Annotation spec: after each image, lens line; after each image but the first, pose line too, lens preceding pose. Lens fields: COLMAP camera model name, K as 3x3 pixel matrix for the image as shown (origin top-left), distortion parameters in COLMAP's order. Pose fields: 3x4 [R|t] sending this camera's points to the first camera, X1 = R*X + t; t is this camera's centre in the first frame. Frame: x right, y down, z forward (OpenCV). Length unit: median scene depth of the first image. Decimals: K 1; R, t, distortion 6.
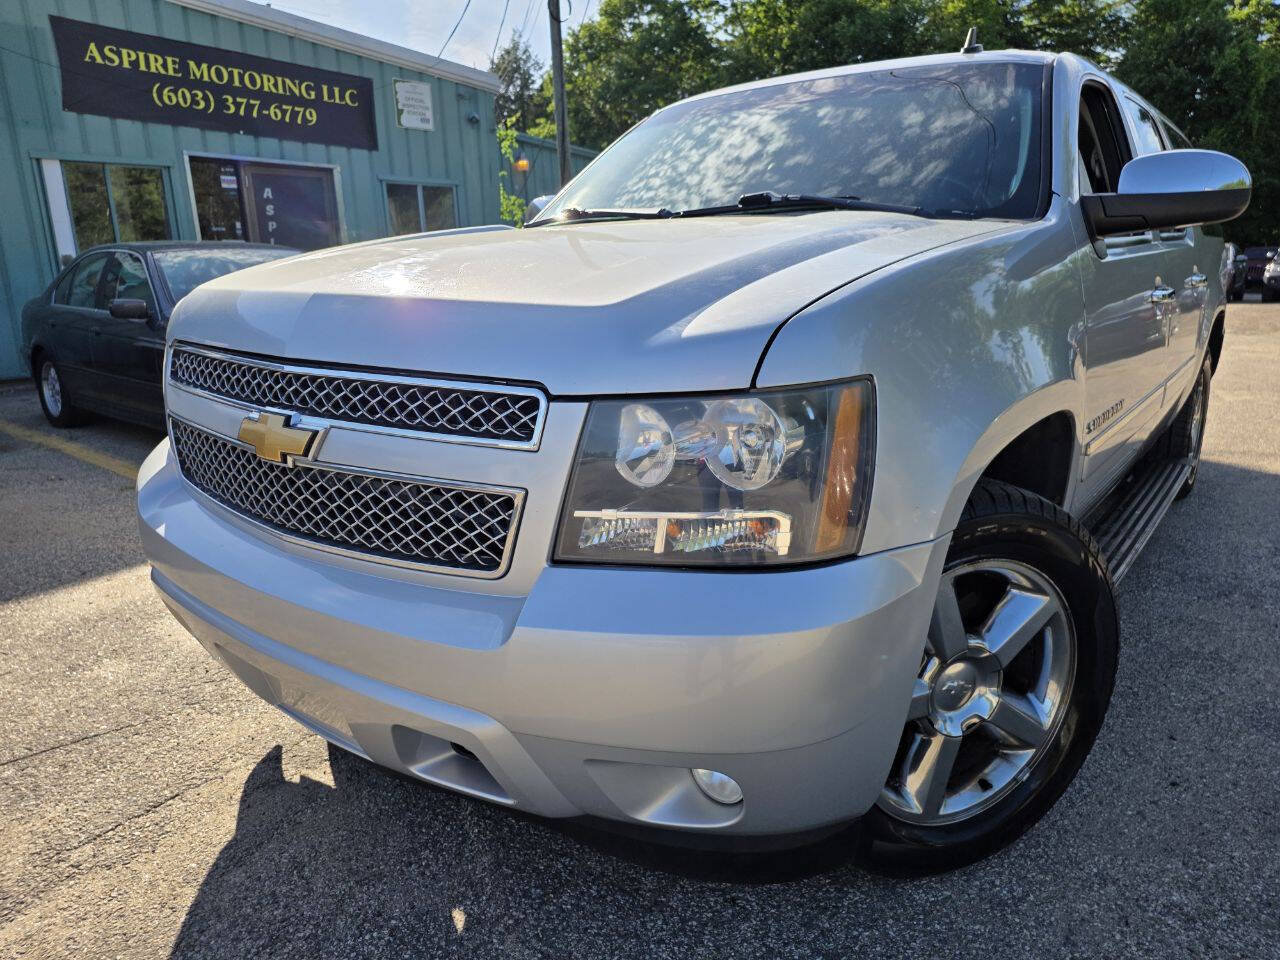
lens RADIAL K [[884.1, 0, 645.1], [0, 884.1, 473.4], [0, 0, 1]] dist [0.021169, -0.004084]
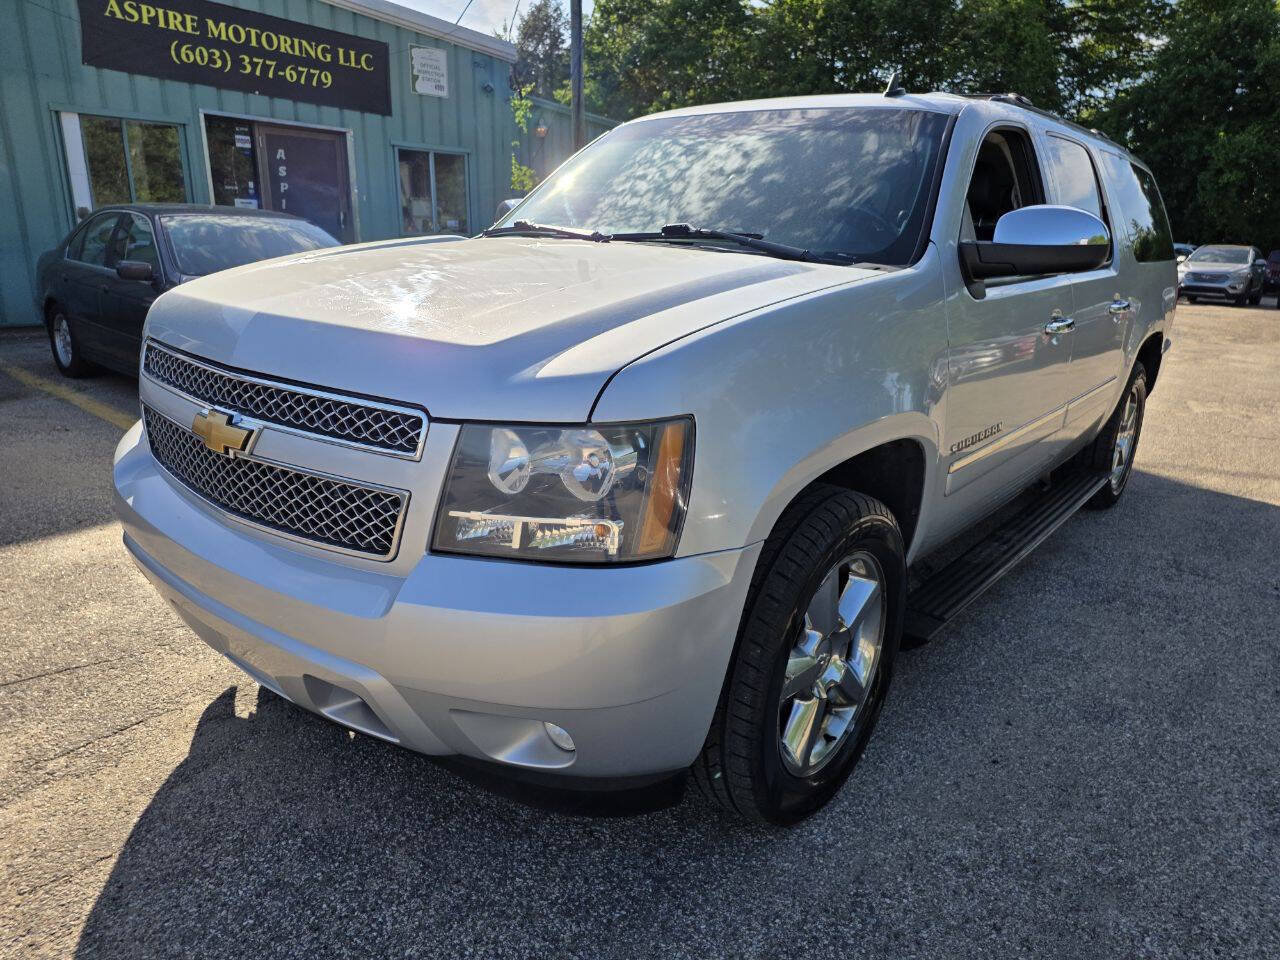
lens RADIAL K [[874.3, 0, 644.7], [0, 874.3, 484.9], [0, 0, 1]] dist [0.026094, -0.008001]
pose [[0.998361, 0.056581, -0.008564, 0.097838], [-0.056106, 0.997261, 0.048196, -0.032926], [0.011267, -0.047637, 0.998801, -0.105716]]
